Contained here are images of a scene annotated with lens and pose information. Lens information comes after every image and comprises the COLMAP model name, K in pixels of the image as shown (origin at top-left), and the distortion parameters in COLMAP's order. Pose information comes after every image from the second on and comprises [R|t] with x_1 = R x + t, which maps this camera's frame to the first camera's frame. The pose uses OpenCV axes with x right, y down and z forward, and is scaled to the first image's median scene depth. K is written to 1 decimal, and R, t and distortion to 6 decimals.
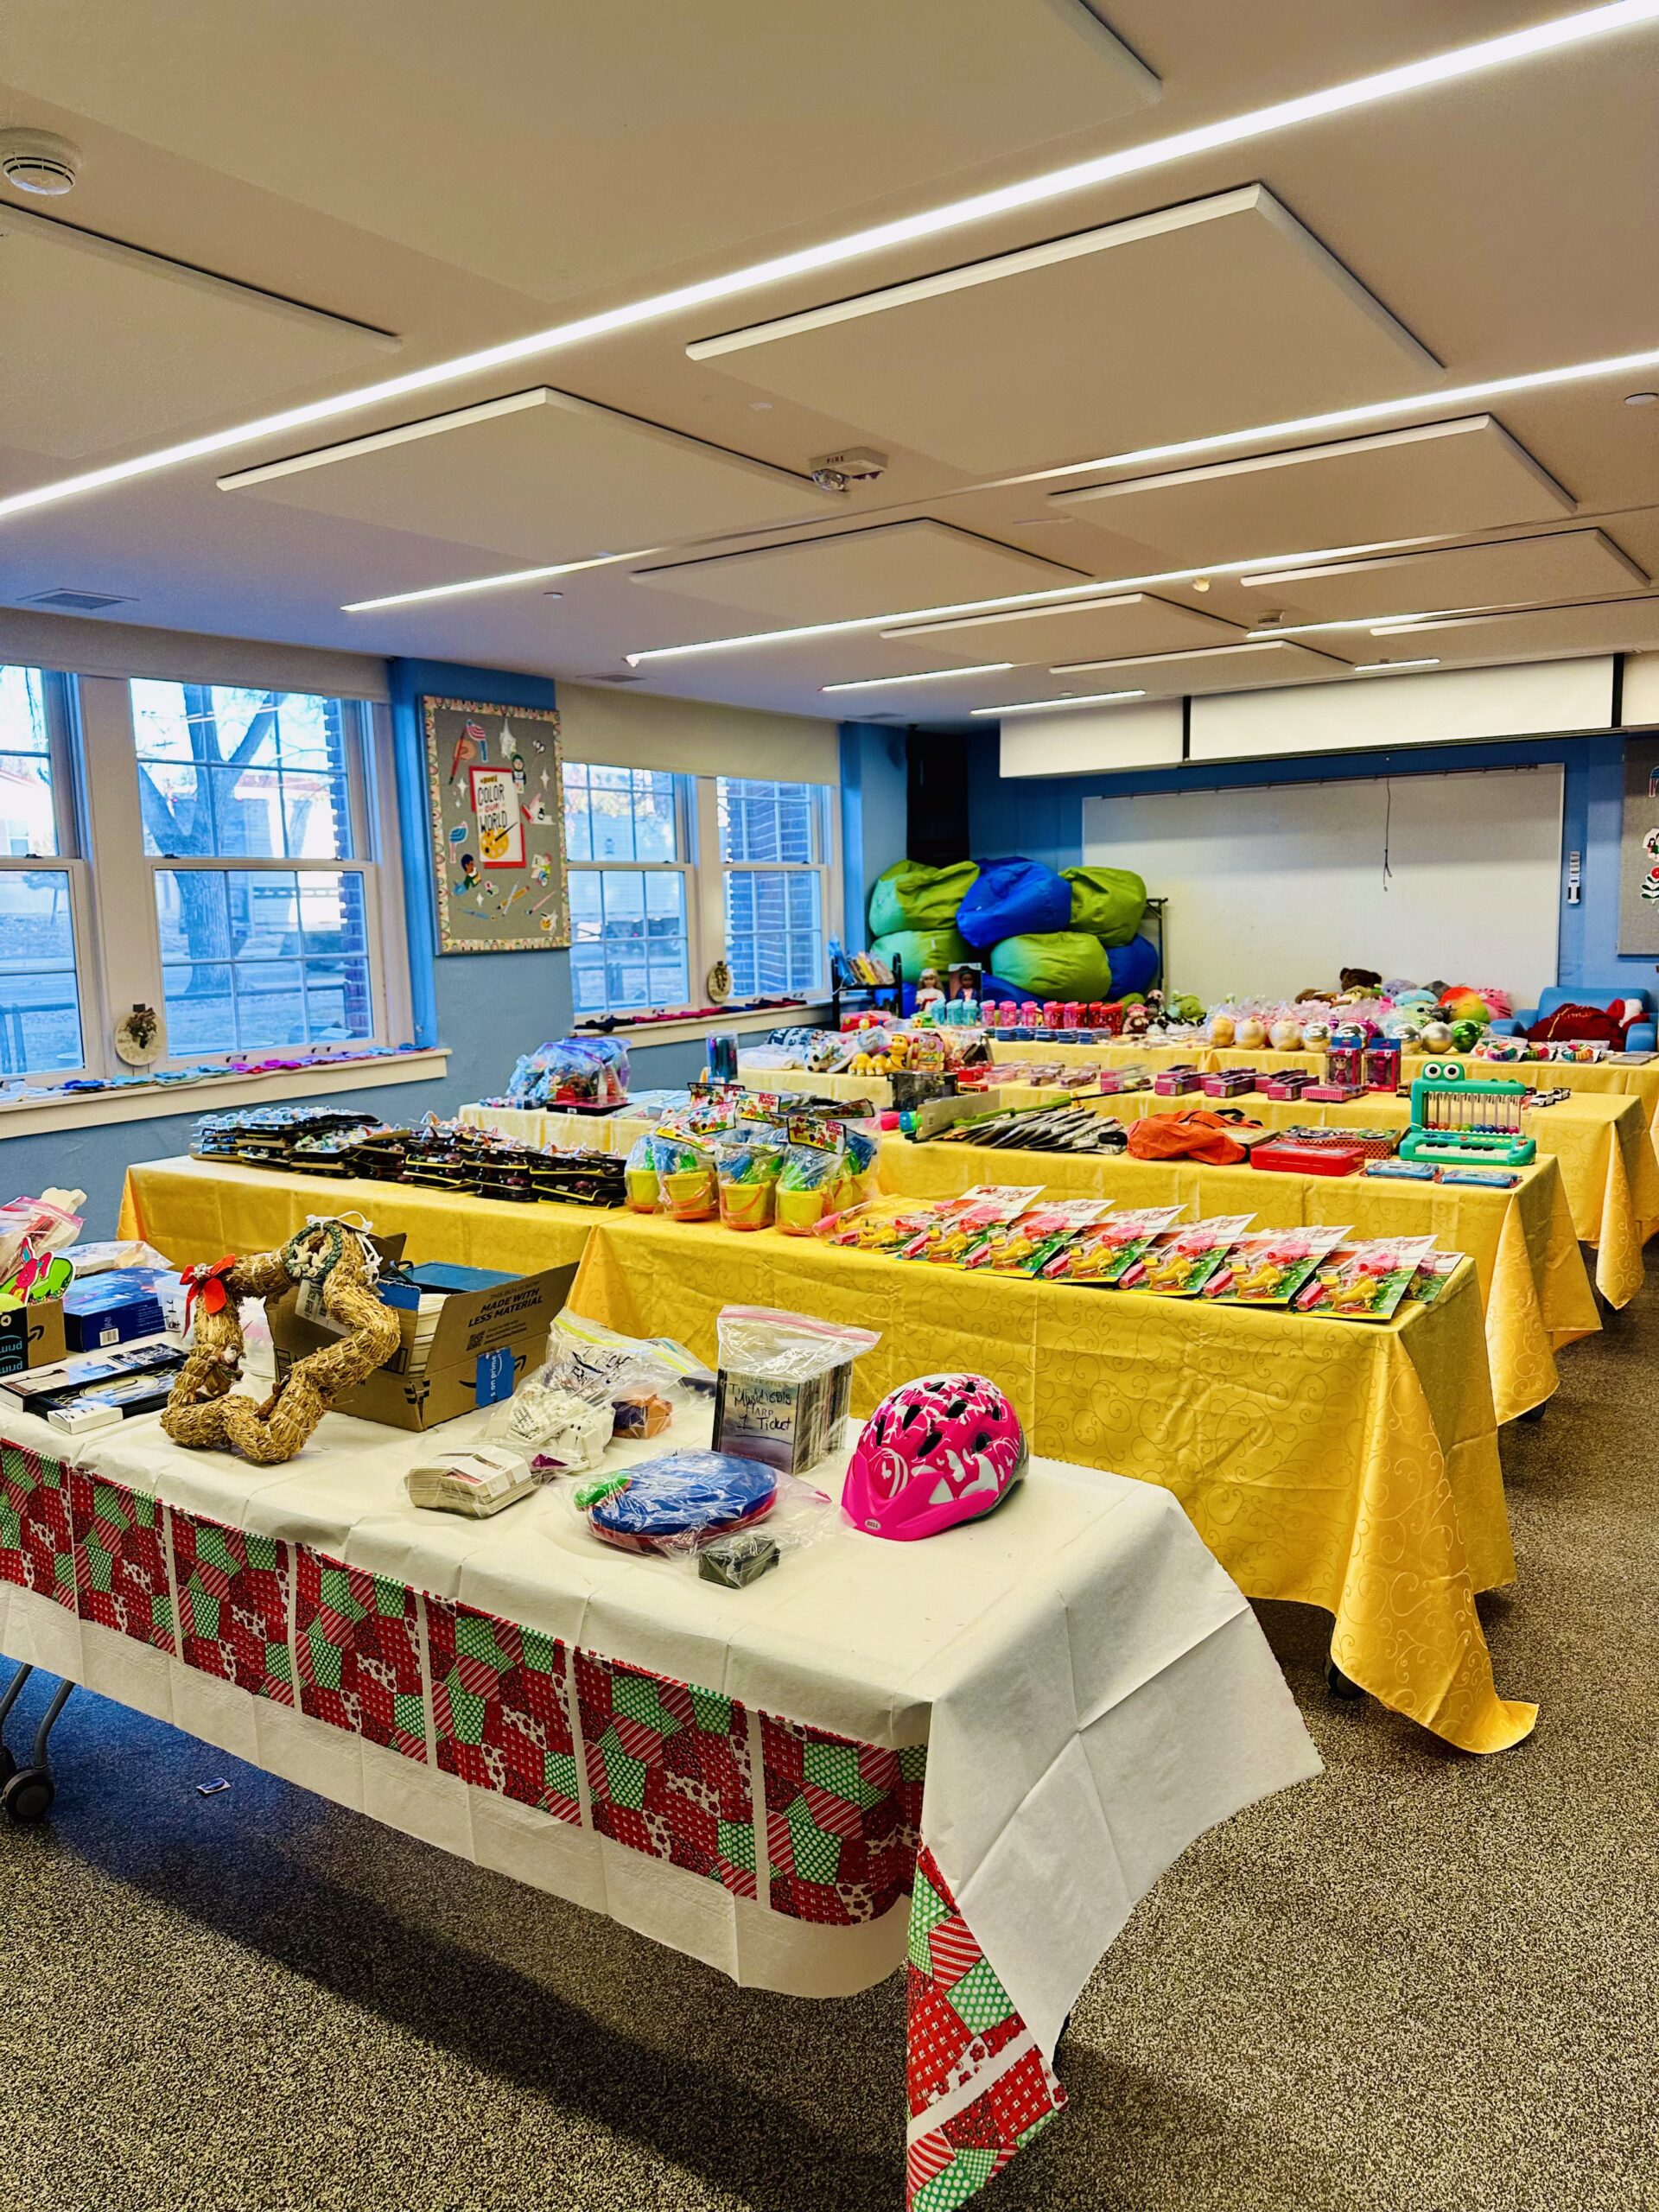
lens RADIAL K [[1584.5, 0, 829.5], [0, 1584.5, 1106.0], [0, 0, 1]] dist [0.095376, -0.122044]
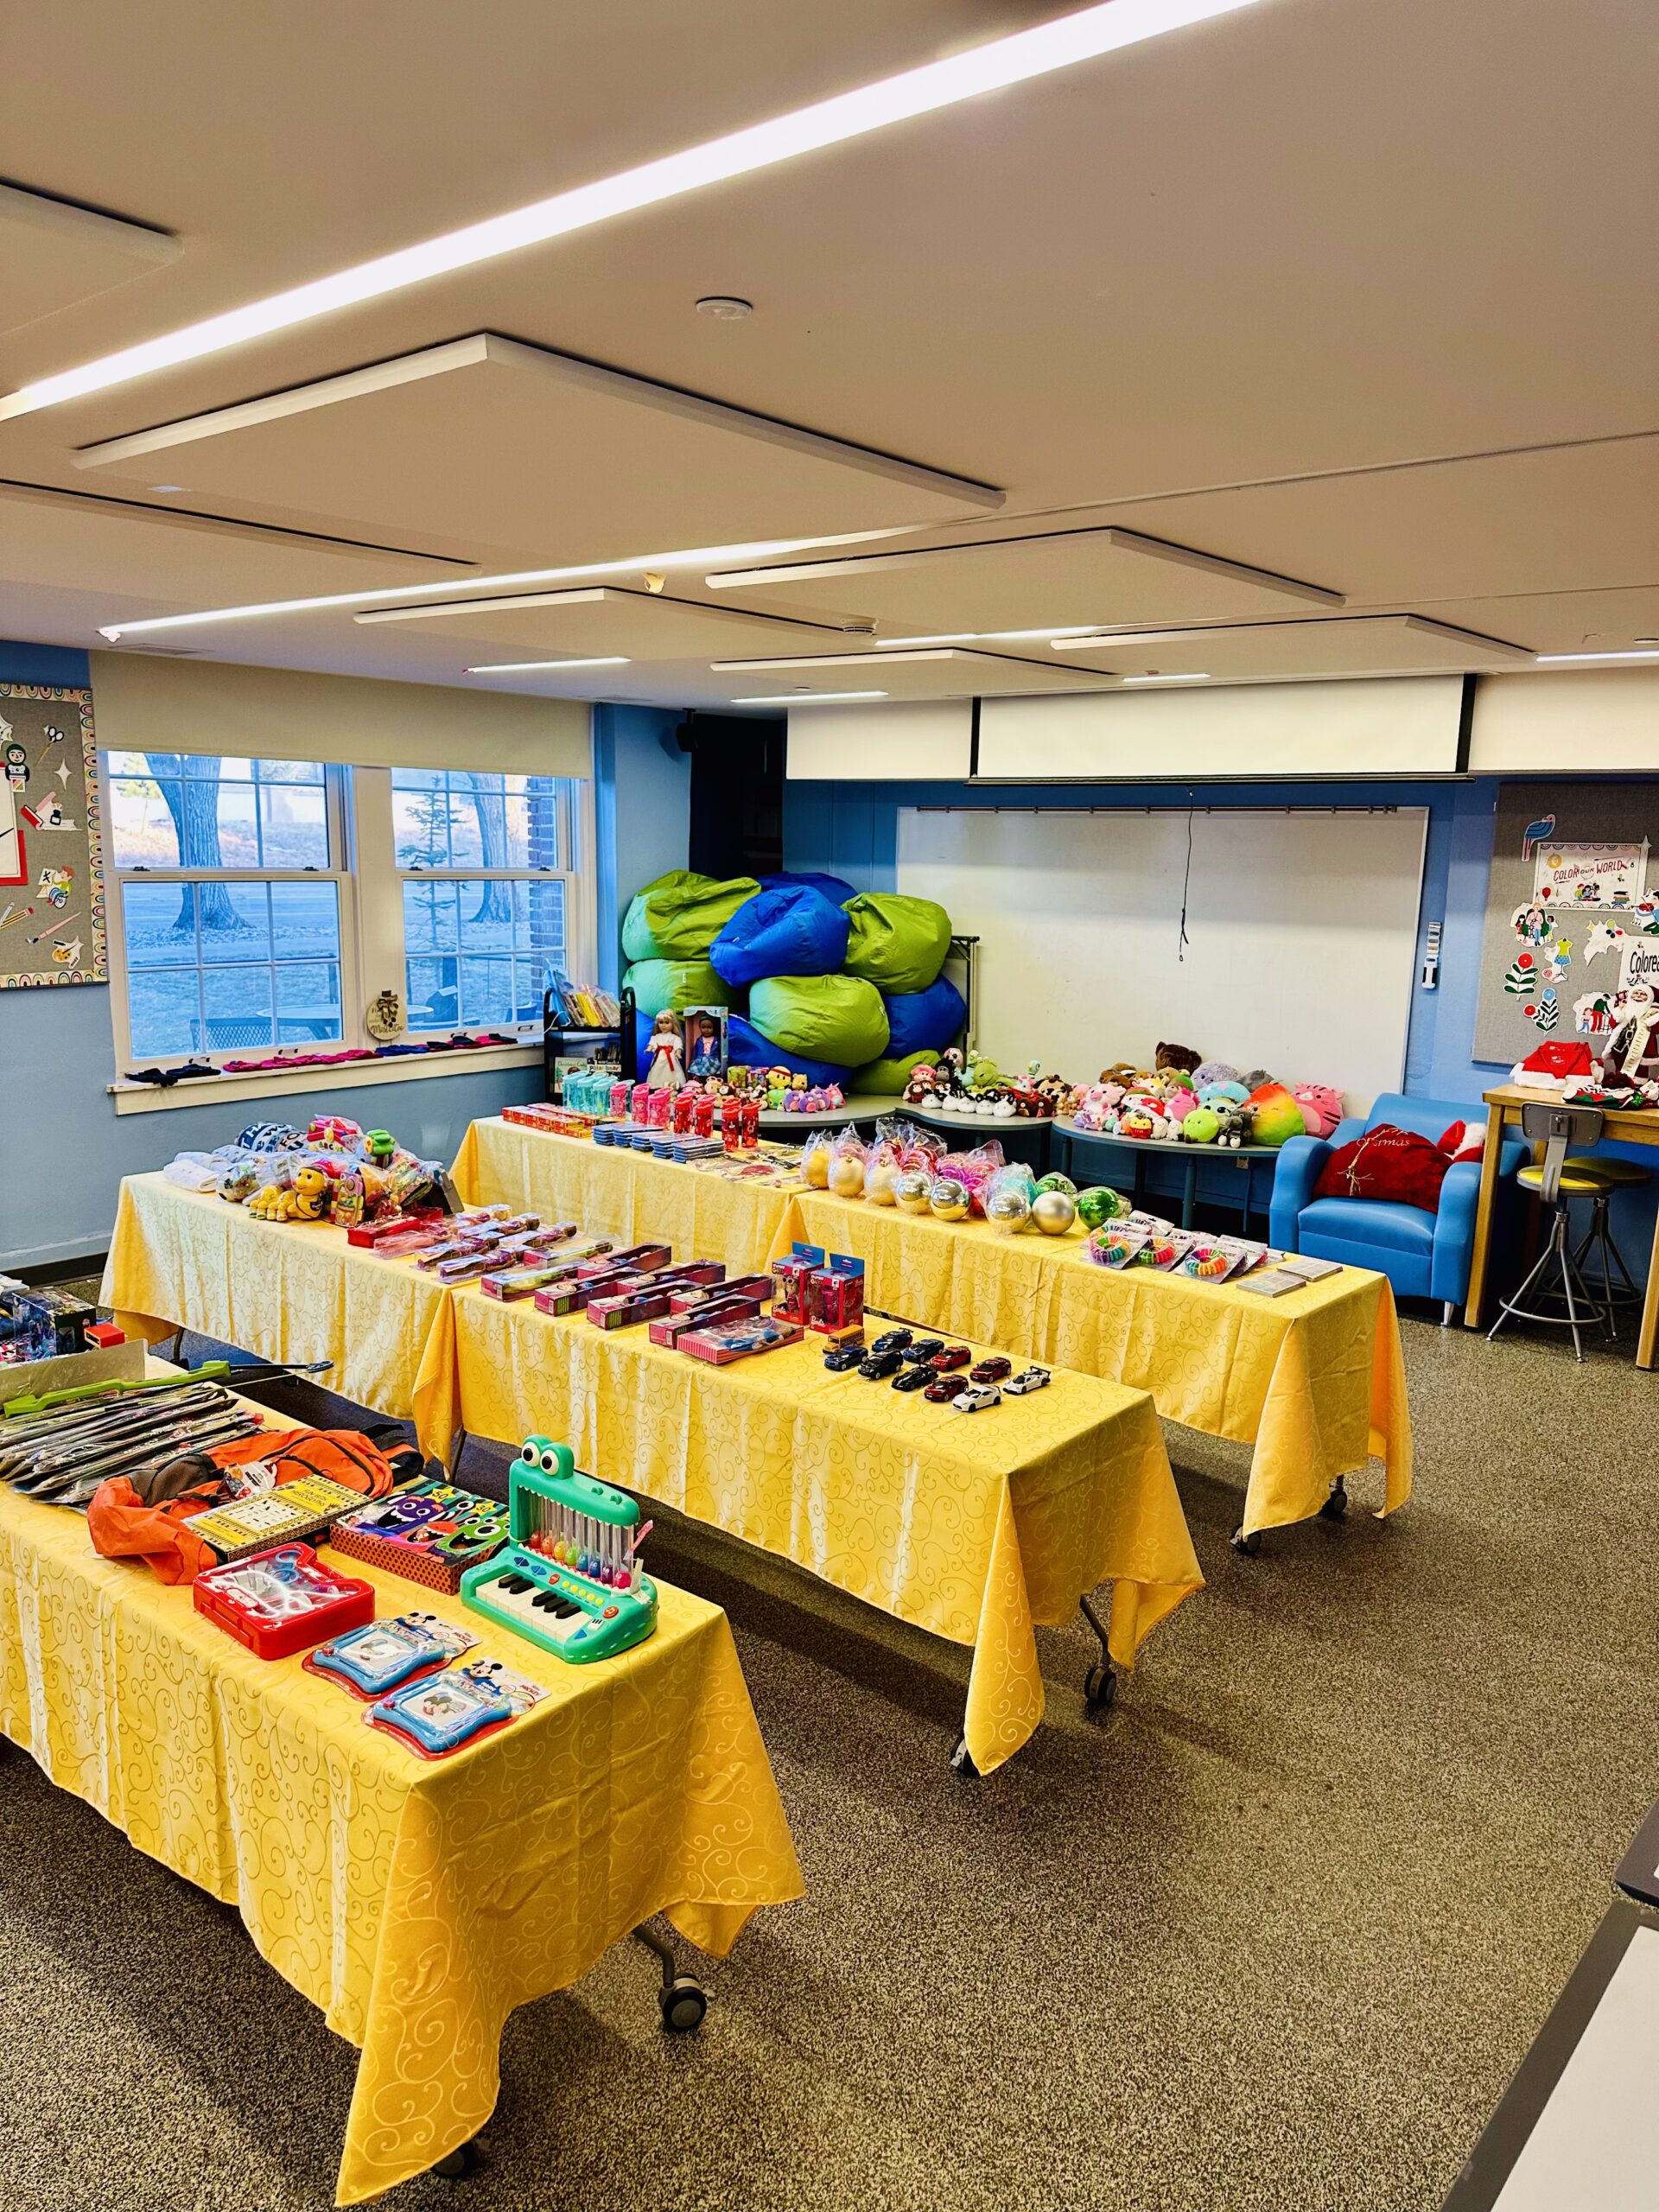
lens RADIAL K [[1584.5, 0, 829.5], [0, 1584.5, 1106.0], [0, 0, 1]] dist [0.095376, -0.122044]
pose [[0.994123, 0.065543, -0.086161, 0.297783], [-0.062103, 0.997185, 0.042019, -0.102200], [0.088673, -0.036421, 0.995395, 0.237818]]
